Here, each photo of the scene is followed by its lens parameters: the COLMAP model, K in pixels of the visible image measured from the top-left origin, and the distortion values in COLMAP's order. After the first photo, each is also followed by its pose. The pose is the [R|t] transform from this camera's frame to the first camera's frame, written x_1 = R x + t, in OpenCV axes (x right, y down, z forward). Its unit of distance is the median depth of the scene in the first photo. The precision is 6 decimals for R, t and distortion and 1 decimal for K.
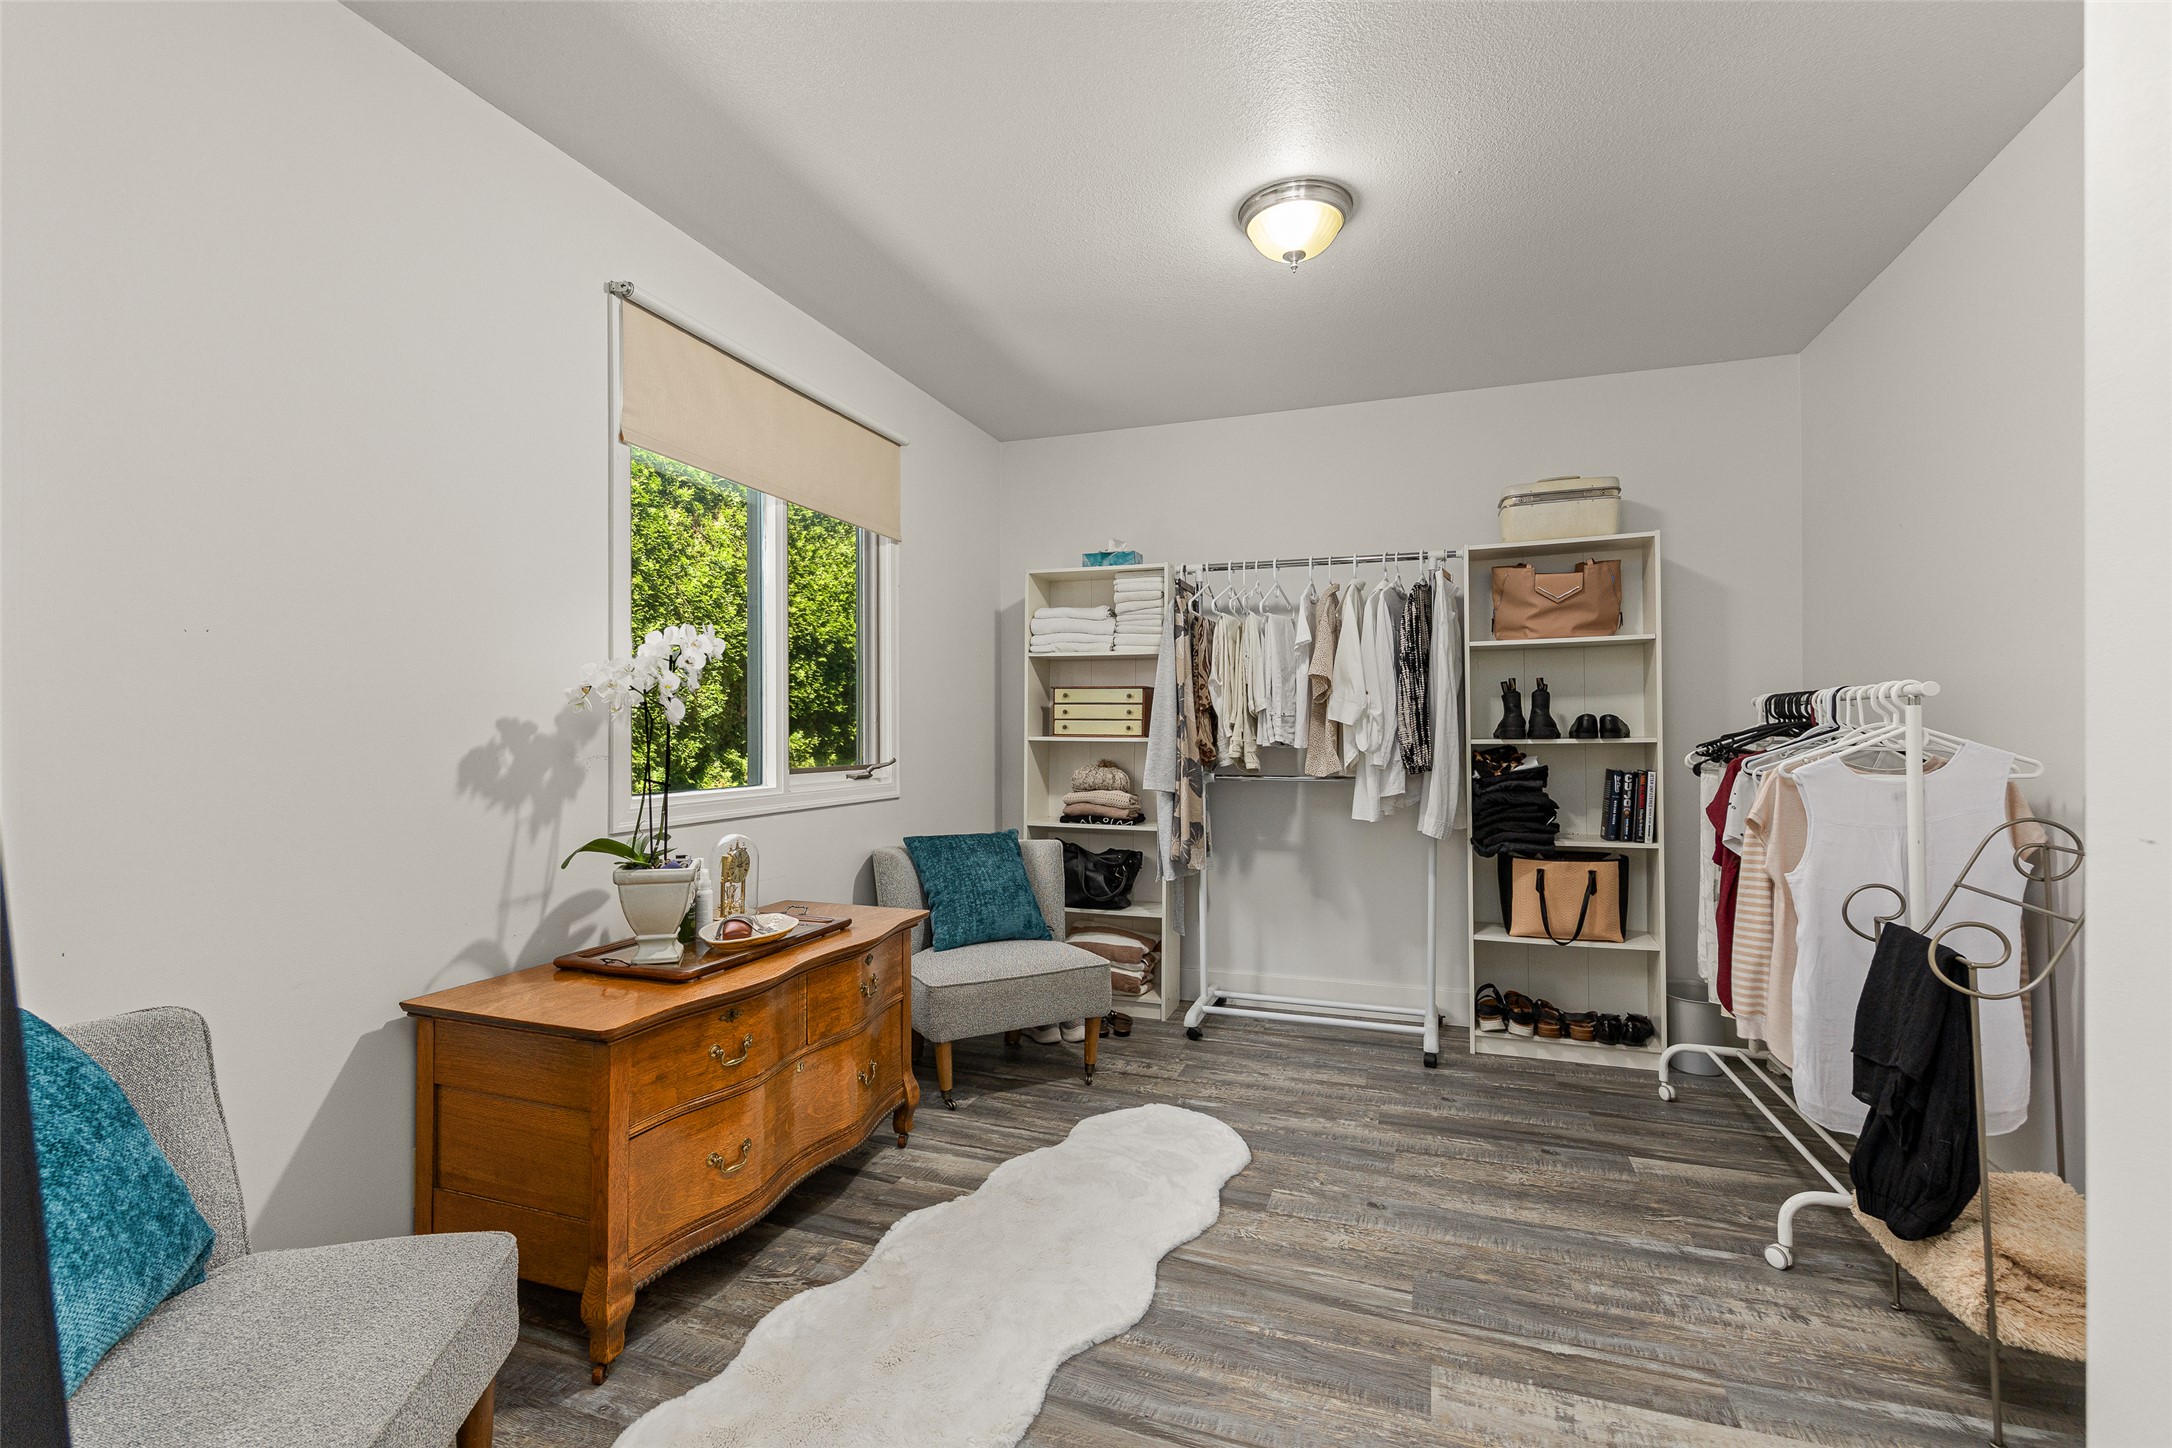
lens RADIAL K [[885.4, 0, 1082.1], [0, 885.4, 717.1], [0, 0, 1]] dist [0.001160, 0.000316]
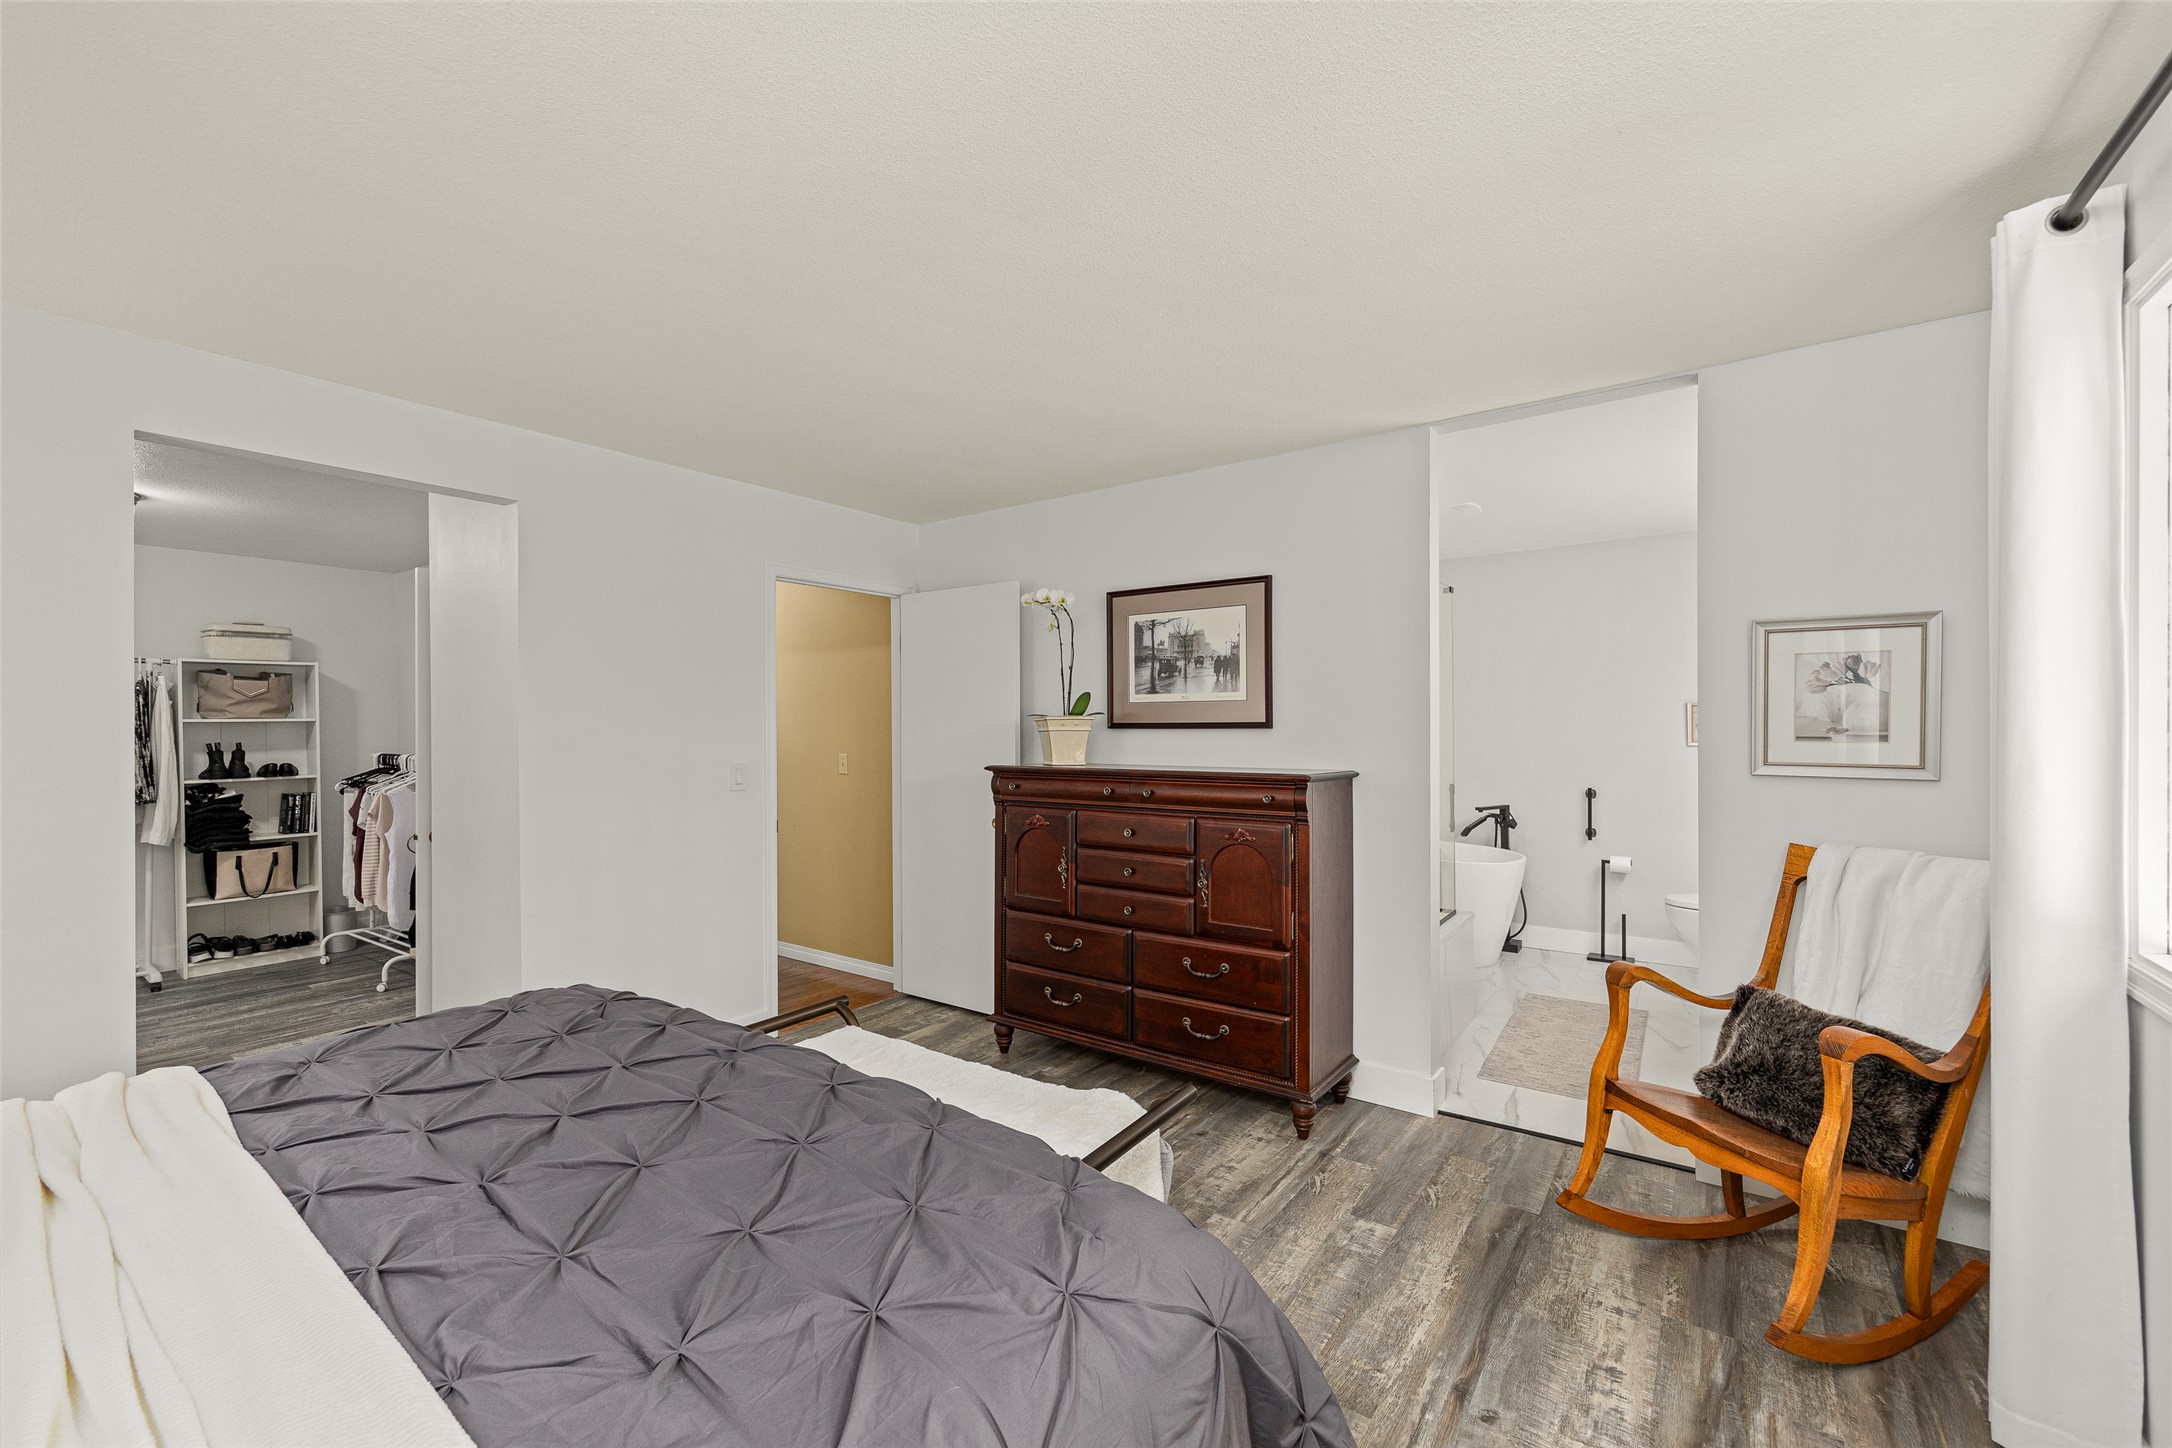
lens RADIAL K [[873.0, 0, 1119.7], [0, 873.0, 748.2], [0, 0, 1]] dist [0.000875, -0.000077]
pose [[0.216304, -0.021048, 0.976099, -0.739835], [-0.016094, 0.999555, 0.025120, -0.101626], [-0.976193, -0.021143, 0.215869, -0.991459]]
